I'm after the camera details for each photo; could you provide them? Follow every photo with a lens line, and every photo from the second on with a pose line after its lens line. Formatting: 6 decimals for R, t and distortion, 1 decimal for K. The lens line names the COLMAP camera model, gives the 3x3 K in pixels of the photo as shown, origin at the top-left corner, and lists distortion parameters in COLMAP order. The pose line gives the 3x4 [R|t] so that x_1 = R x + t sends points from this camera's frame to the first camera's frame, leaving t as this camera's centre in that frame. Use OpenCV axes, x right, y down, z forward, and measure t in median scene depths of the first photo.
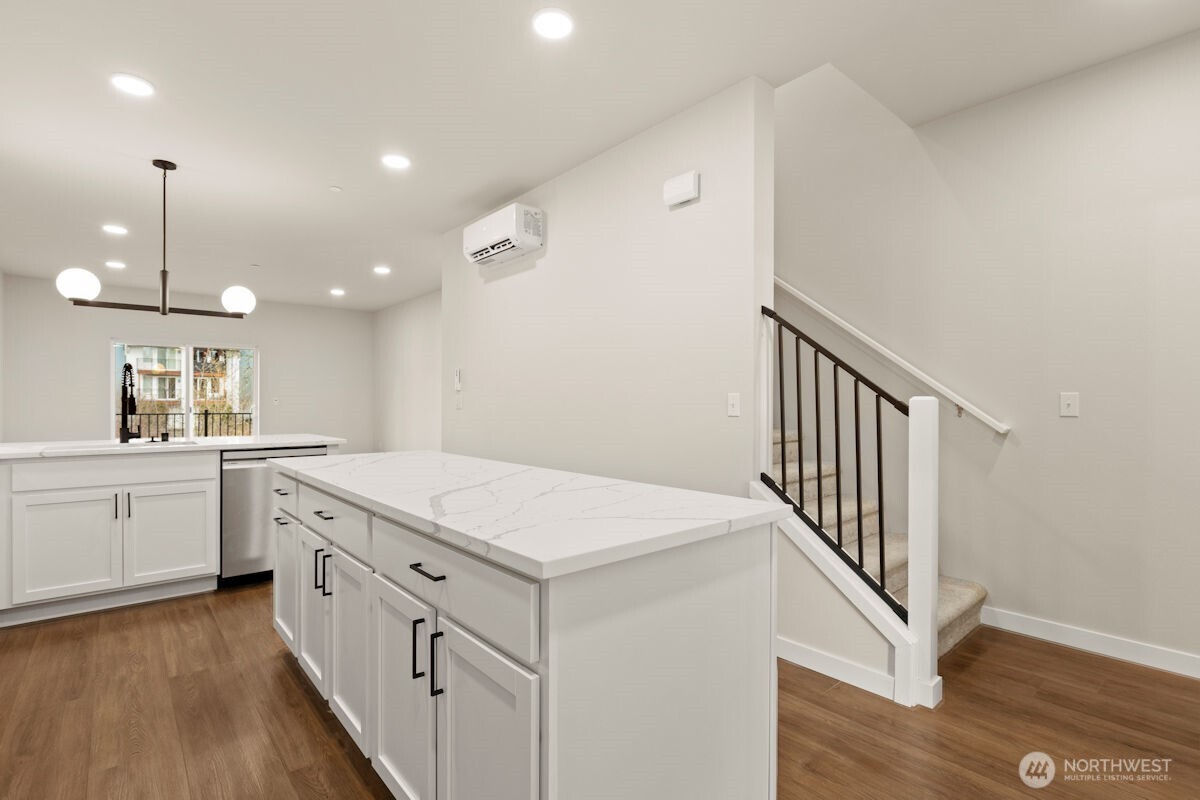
lens RADIAL K [[571.1, 0, 592.5], [0, 571.1, 399.2], [0, 0, 1]] dist [0.000106, 0.000148]
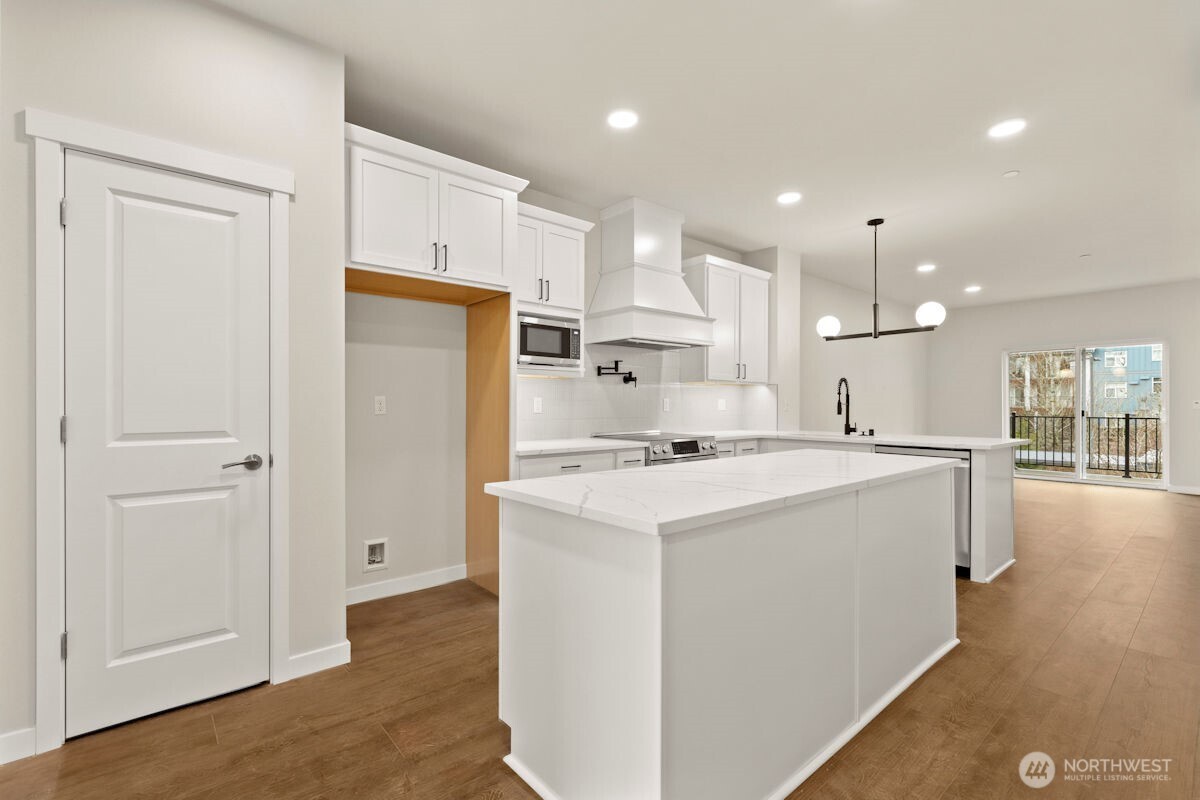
lens RADIAL K [[536.0, 0, 592.9], [0, 536.0, 402.3], [0, 0, 1]] dist [-0.001866, -0.000134]
pose [[0.008402, -0.006019, -0.999947, 0.456673], [0.004799, 0.999971, -0.005979, 0.002249], [0.999953, -0.004748, 0.008431, 0.347963]]
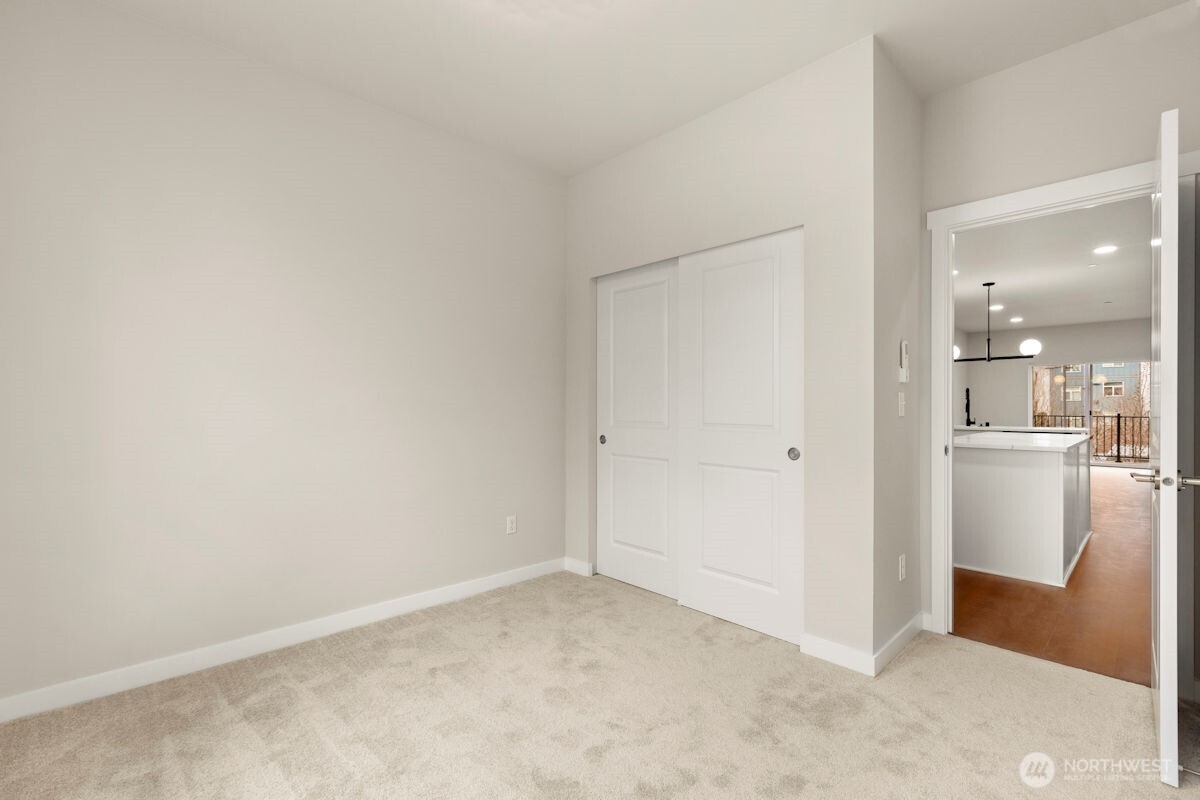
lens RADIAL K [[536.0, 0, 592.9], [0, 536.0, 402.3], [0, 0, 1]] dist [-0.001866, -0.000134]
pose [[0.063068, -0.006722, -0.997987, 0.983074], [0.000652, 0.999977, -0.006694, 0.002647], [0.998009, -0.000228, 0.063071, -0.460324]]
